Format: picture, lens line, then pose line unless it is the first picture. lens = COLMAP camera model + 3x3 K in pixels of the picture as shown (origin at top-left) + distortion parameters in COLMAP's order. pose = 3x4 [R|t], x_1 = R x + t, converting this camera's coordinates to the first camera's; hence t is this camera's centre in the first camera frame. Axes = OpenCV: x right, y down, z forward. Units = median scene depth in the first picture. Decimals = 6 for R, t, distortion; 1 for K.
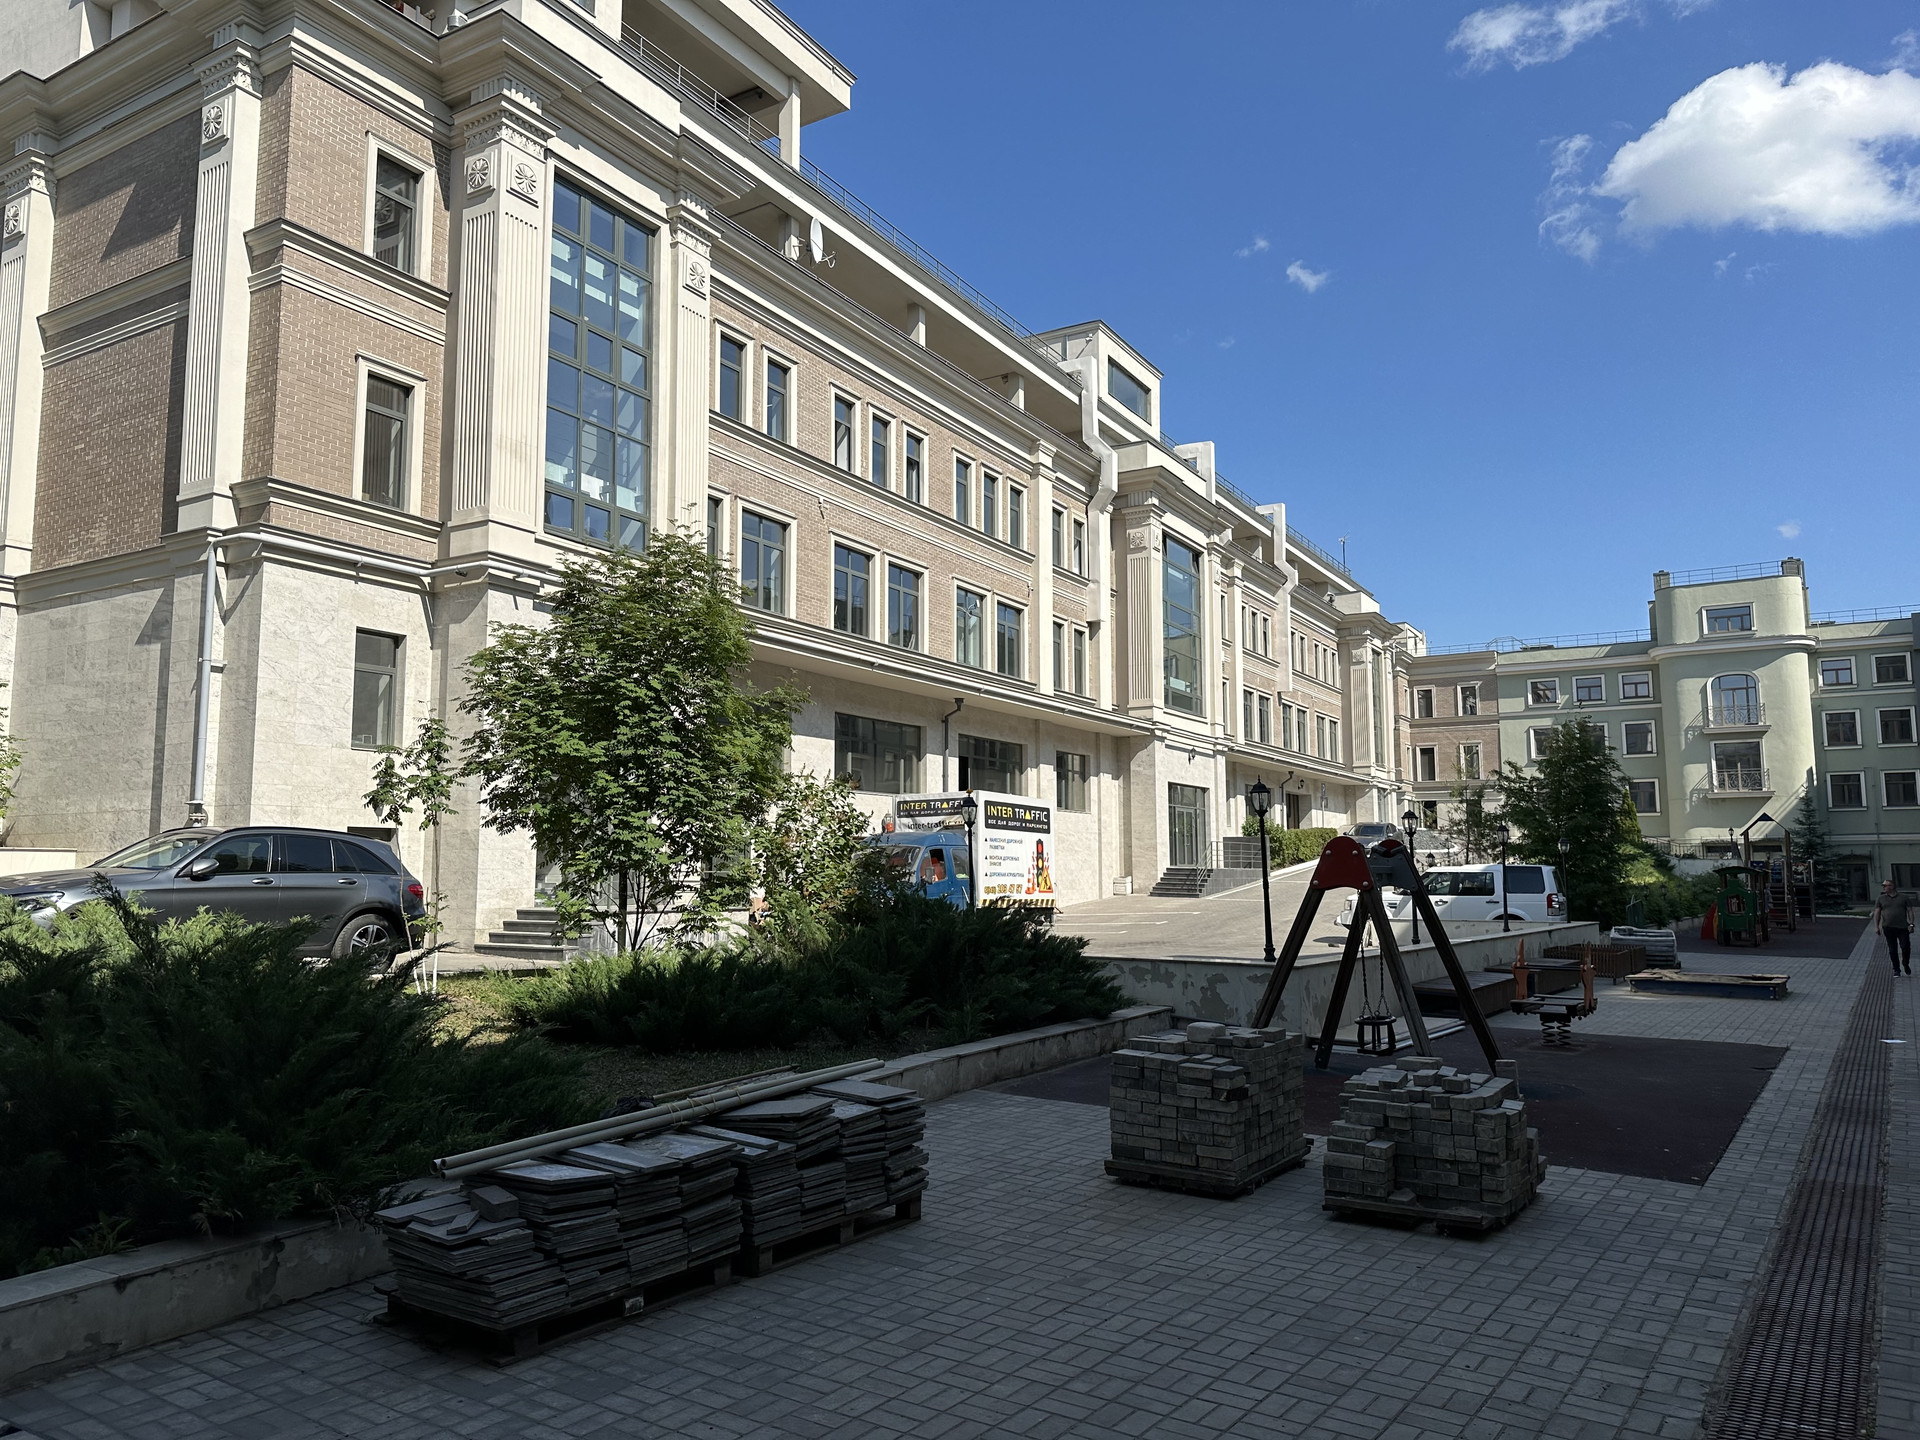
lens RADIAL K [[1380.9, 0, 959.8], [0, 1380.9, 751.8], [0, 0, 1]] dist [0.116711, -0.133221]
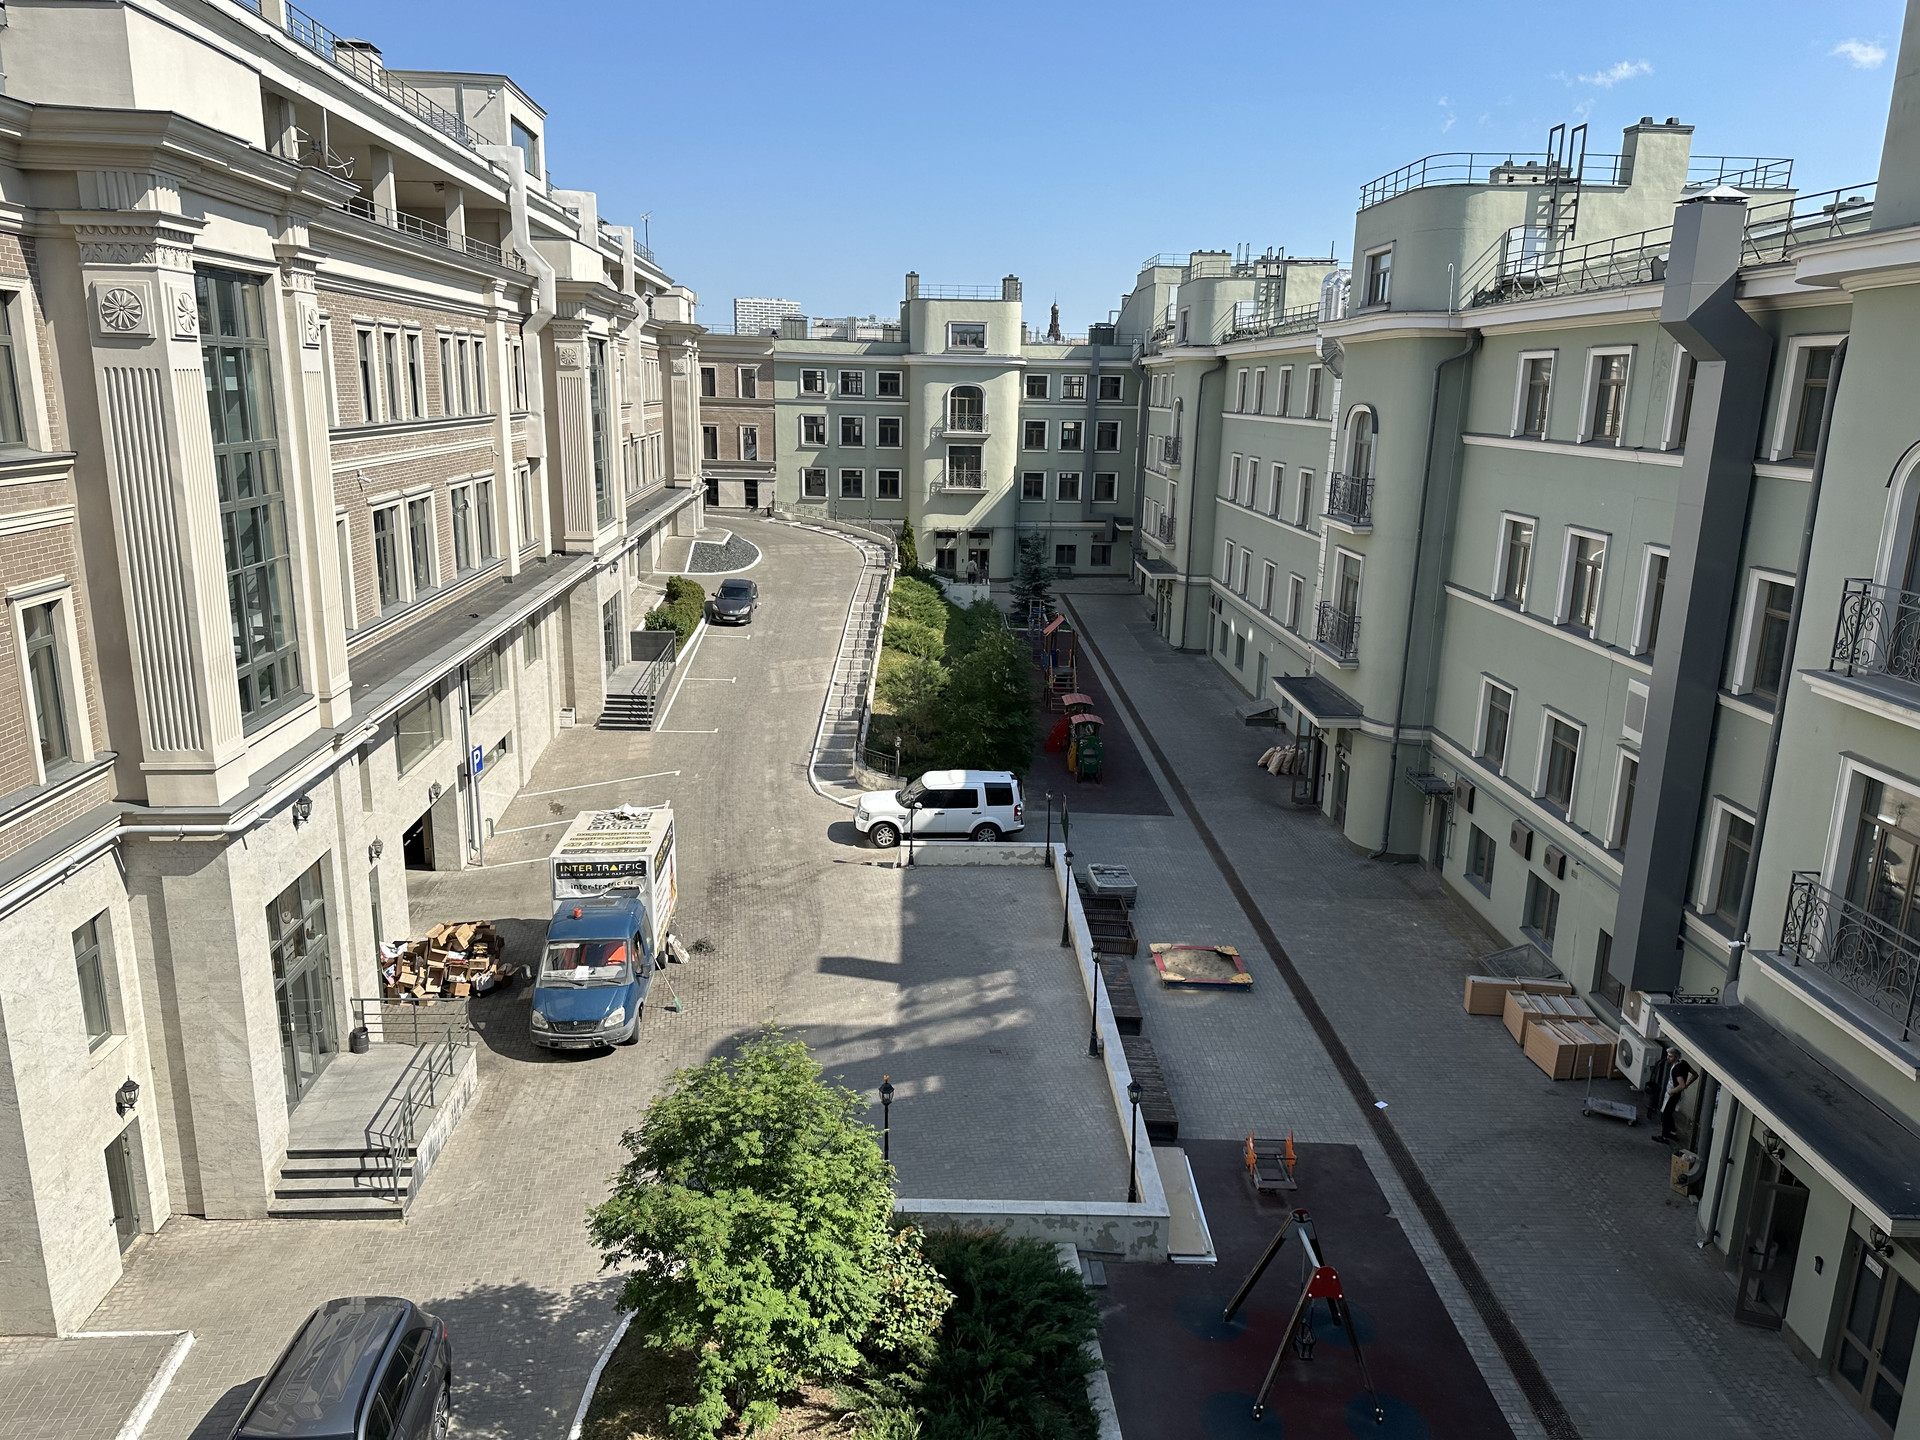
lens RADIAL K [[1380.9, 0, 959.8], [0, 1380.9, 751.8], [0, 0, 1]] dist [0.116711, -0.133221]
pose [[0.817729, -0.129537, 0.560838, -0.143981], [-0.082910, 0.937680, 0.337463, -0.160971], [-0.569601, -0.322453, 0.756028, 0.036612]]
